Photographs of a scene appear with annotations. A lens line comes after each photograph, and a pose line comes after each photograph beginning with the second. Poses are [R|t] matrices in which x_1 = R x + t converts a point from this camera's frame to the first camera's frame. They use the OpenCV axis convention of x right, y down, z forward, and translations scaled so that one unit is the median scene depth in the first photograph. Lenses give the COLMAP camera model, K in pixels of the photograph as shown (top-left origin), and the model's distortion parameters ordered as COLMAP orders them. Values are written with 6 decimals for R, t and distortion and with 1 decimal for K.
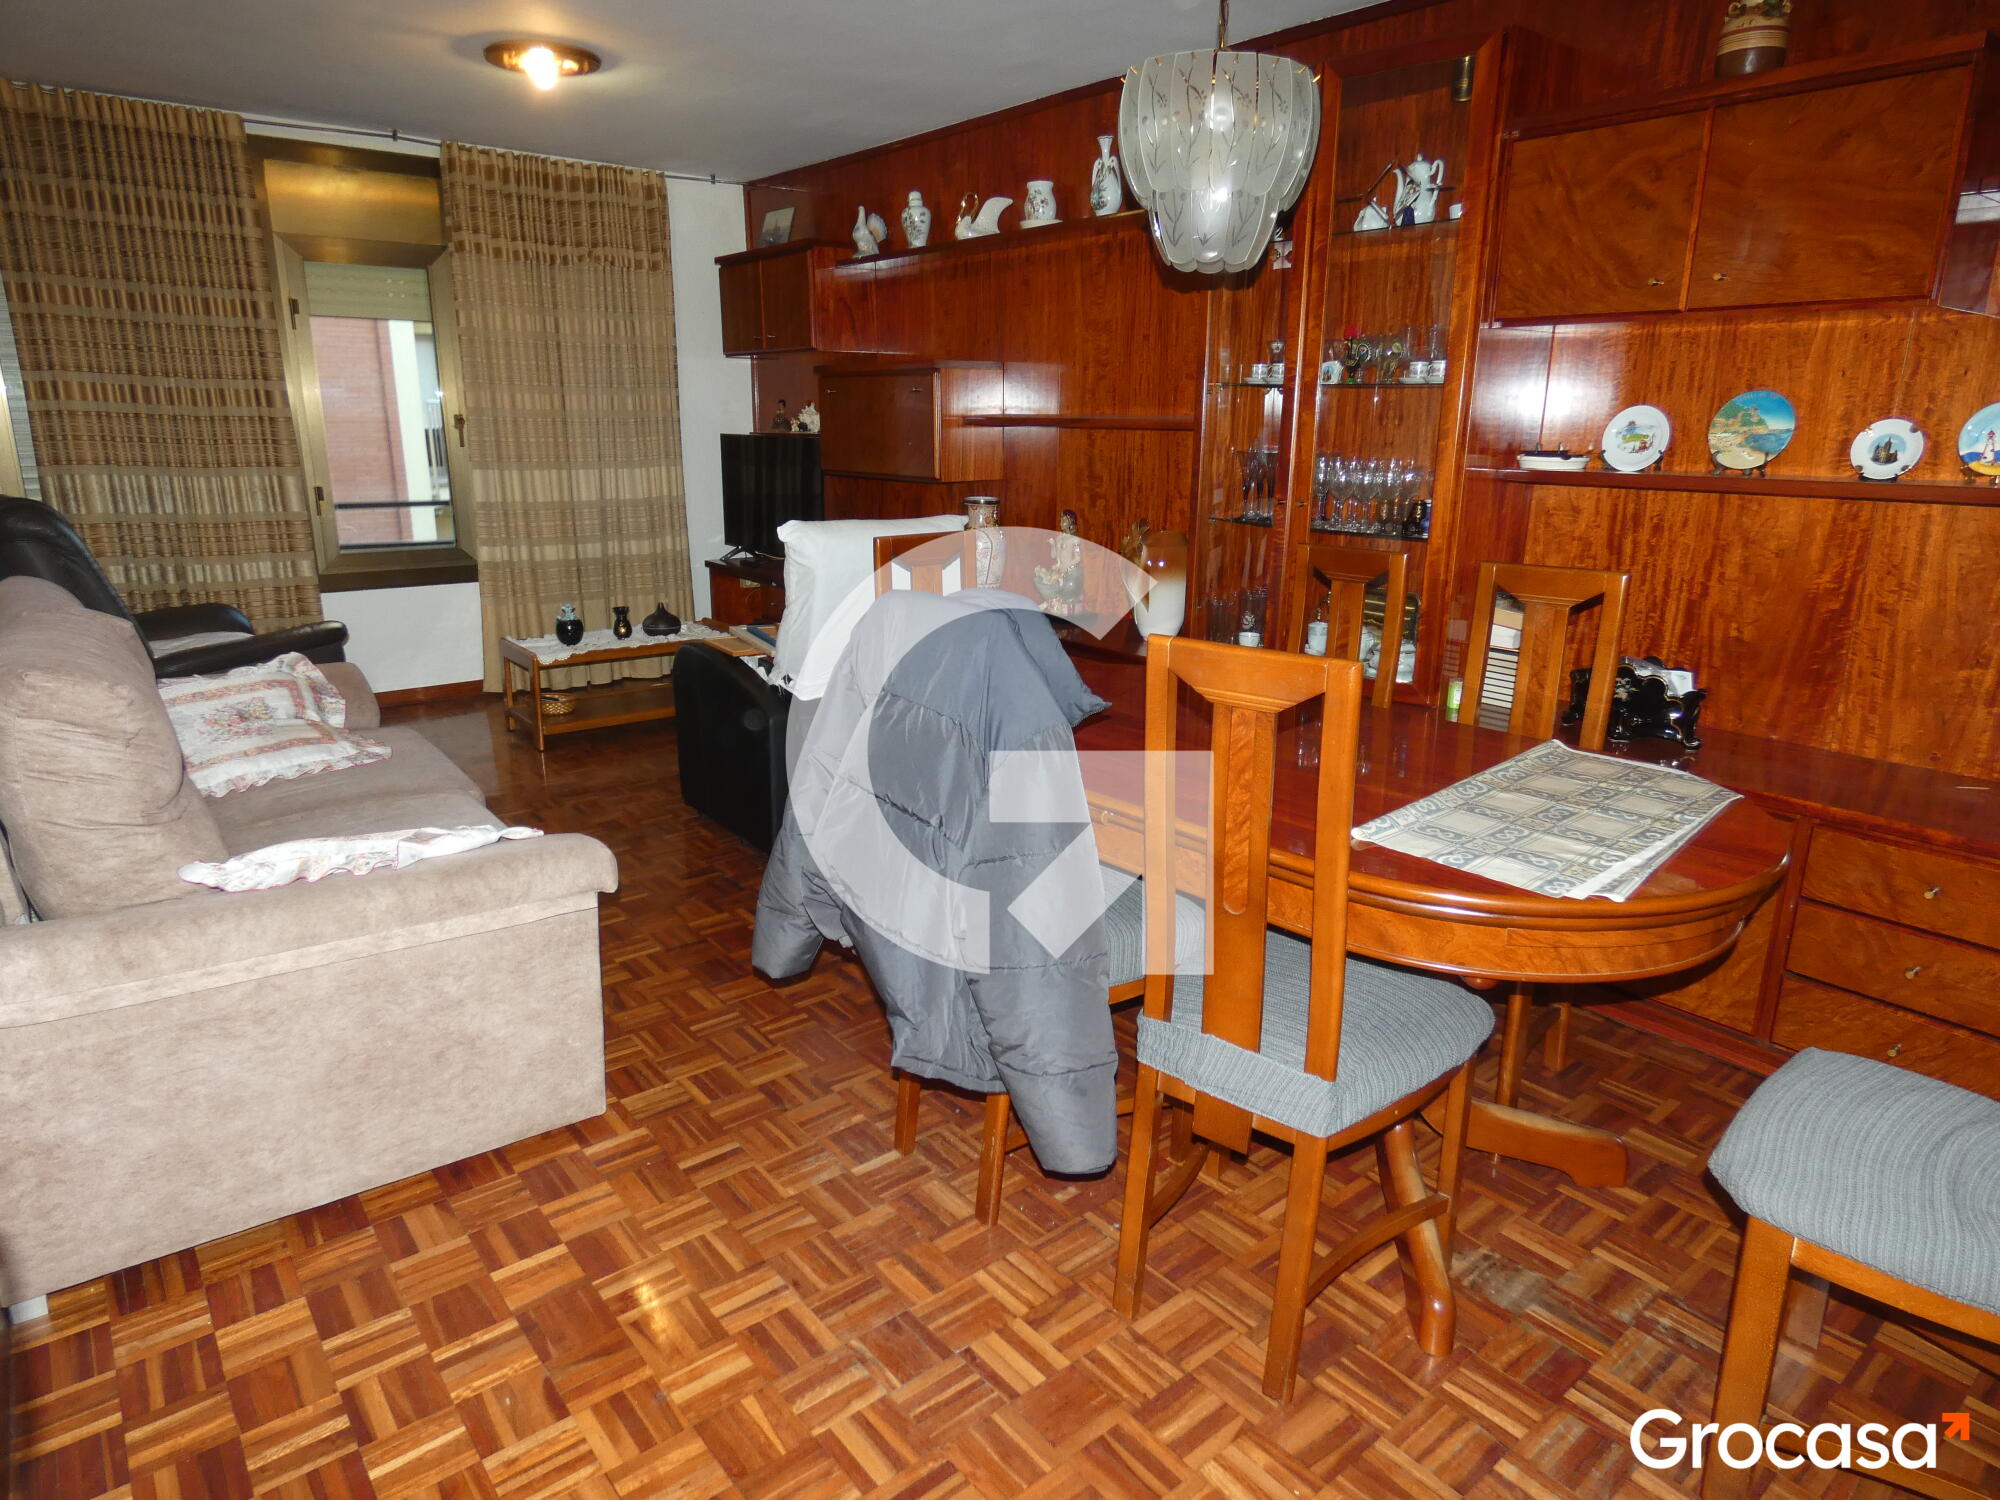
lens RADIAL K [[1199.0, 0, 1002.2], [0, 1199.0, 738.3], [0, 0, 1]] dist [-0.002550, -0.000632]
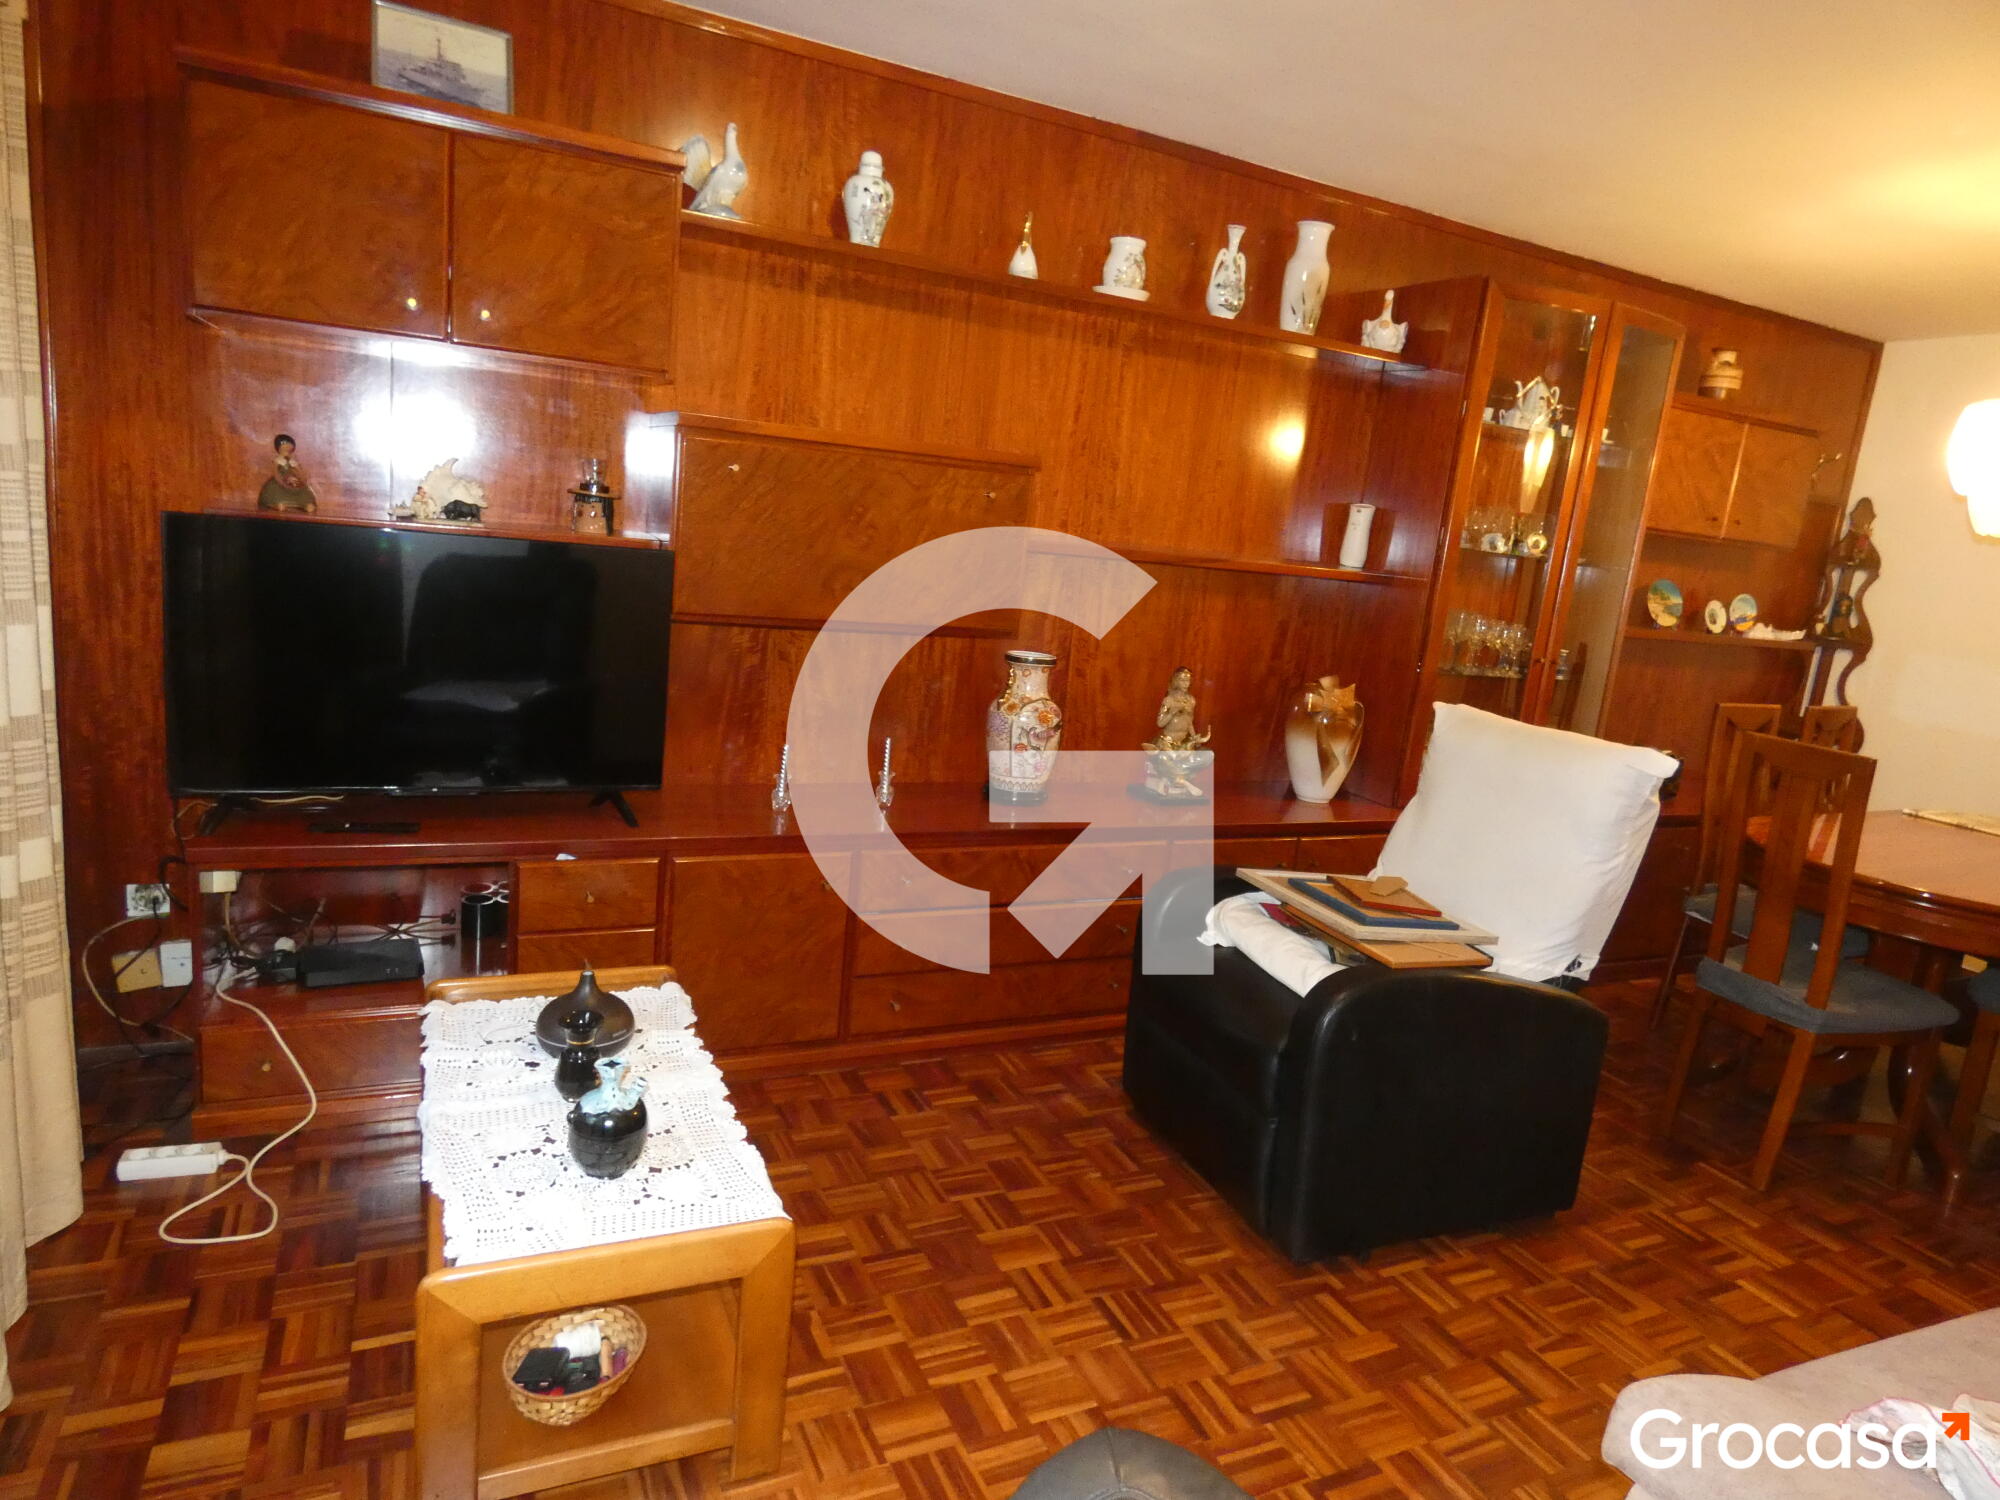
lens RADIAL K [[1199.0, 0, 1002.2], [0, 1199.0, 738.3], [0, 0, 1]] dist [-0.002550, -0.000632]
pose [[0.238458, -0.162803, 0.957409, -0.681689], [0.154085, 0.979703, 0.128217, -0.239863], [-0.958851, 0.116948, 0.258703, 0.826286]]
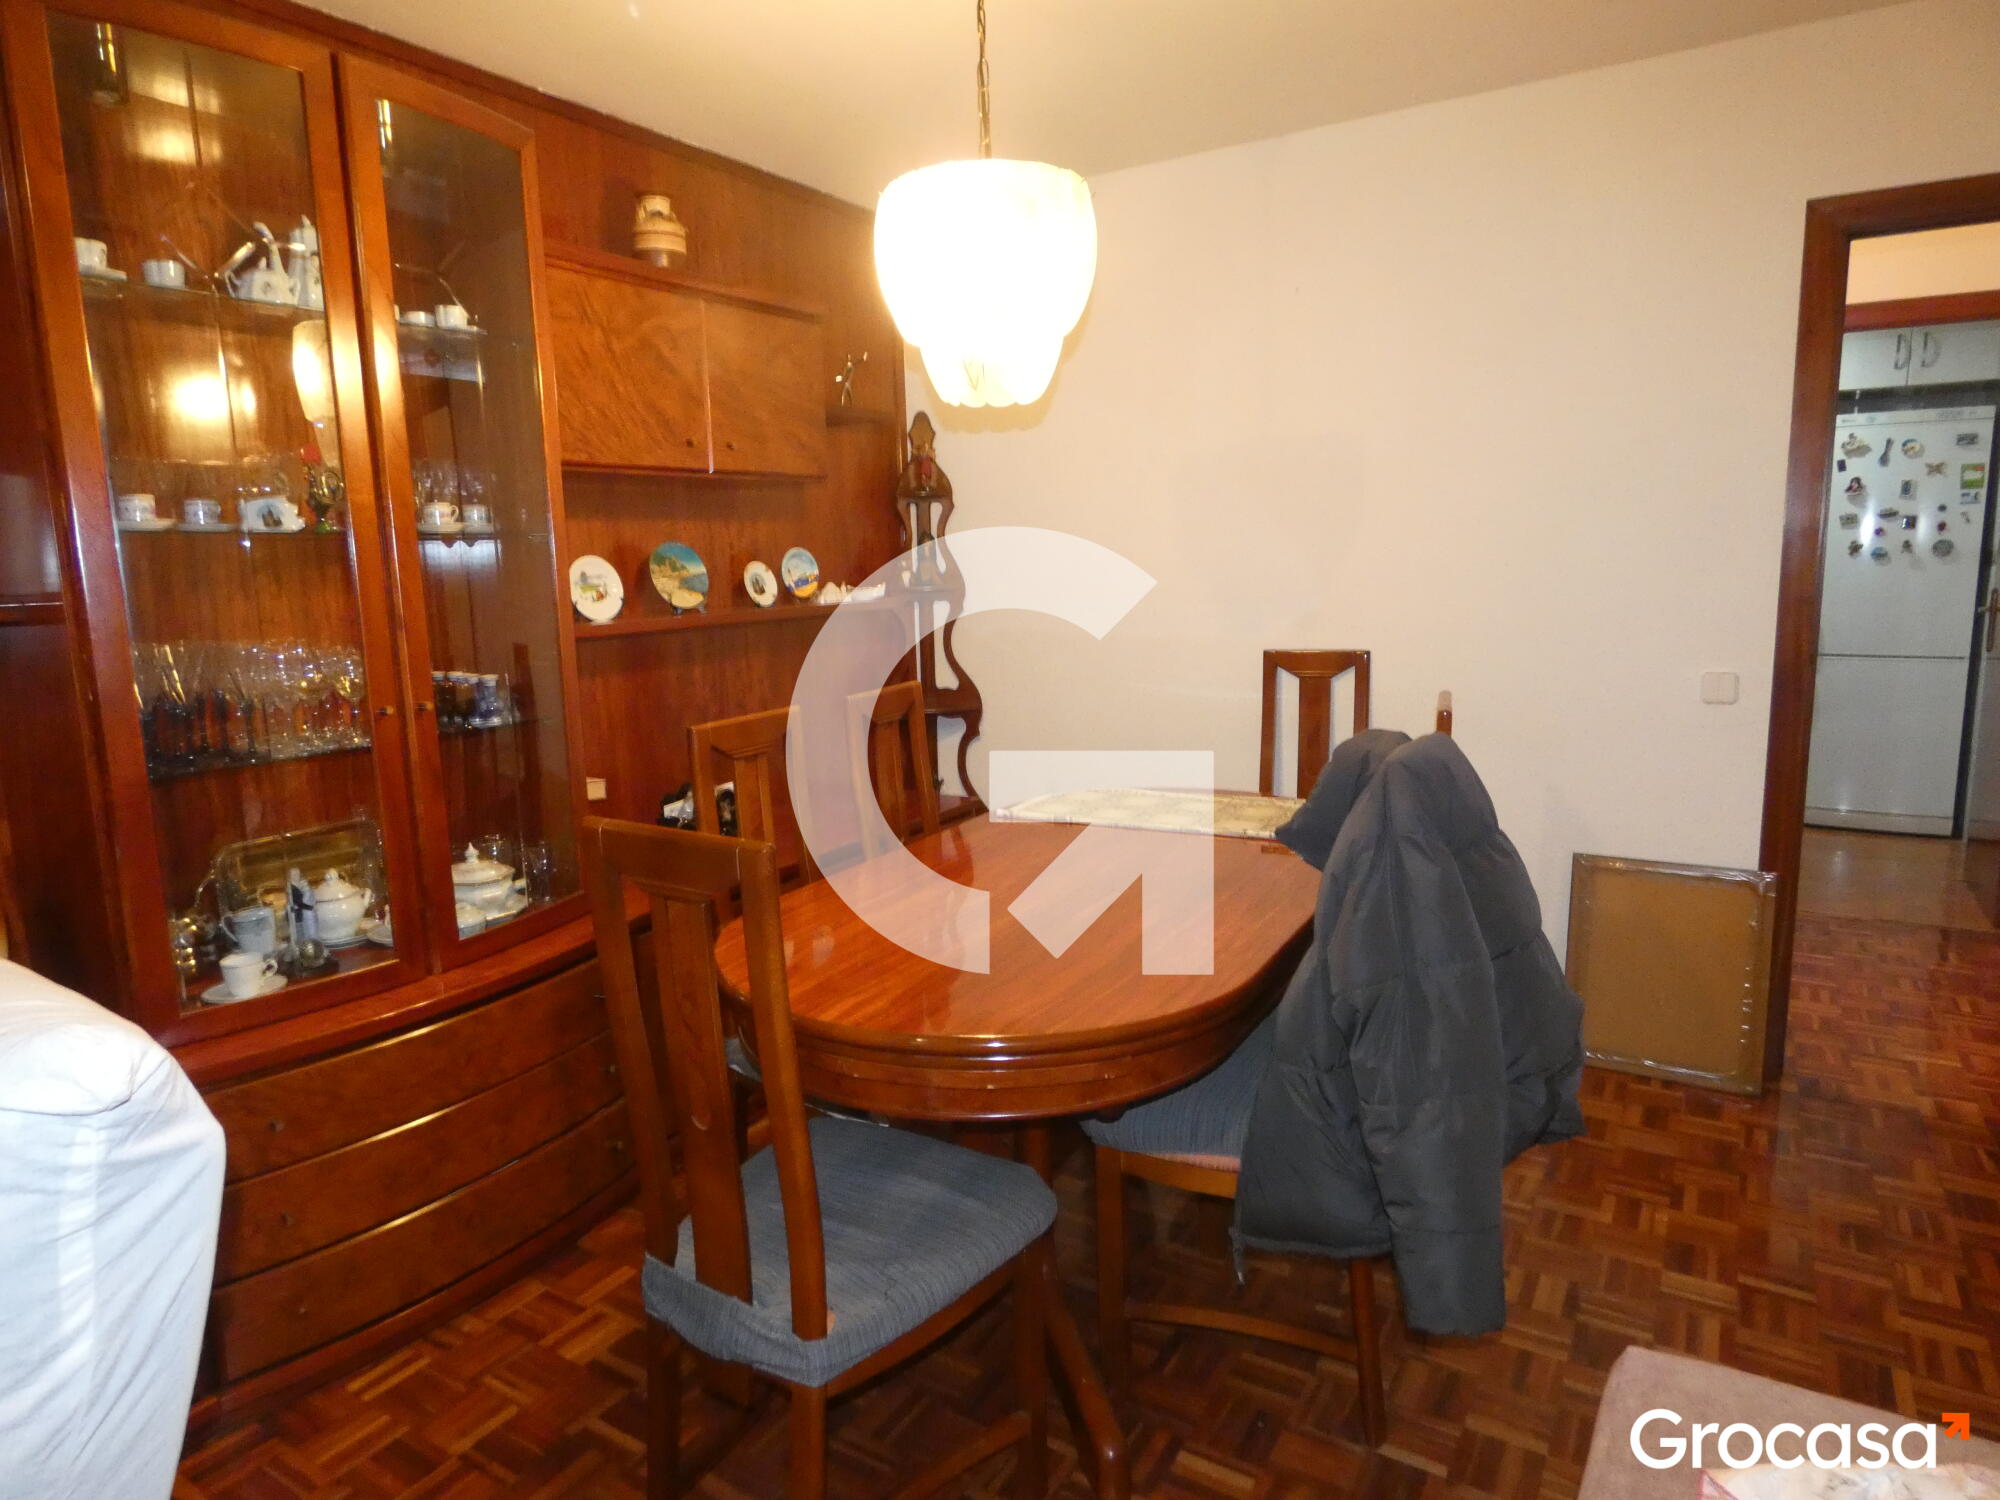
lens RADIAL K [[1199.0, 0, 1002.2], [0, 1199.0, 738.3], [0, 0, 1]] dist [-0.002550, -0.000632]
pose [[-0.322451, -0.149533, 0.934701, -0.322233], [0.268176, 0.932556, 0.241705, -0.171609], [-0.907803, 0.328602, -0.260602, 0.600237]]
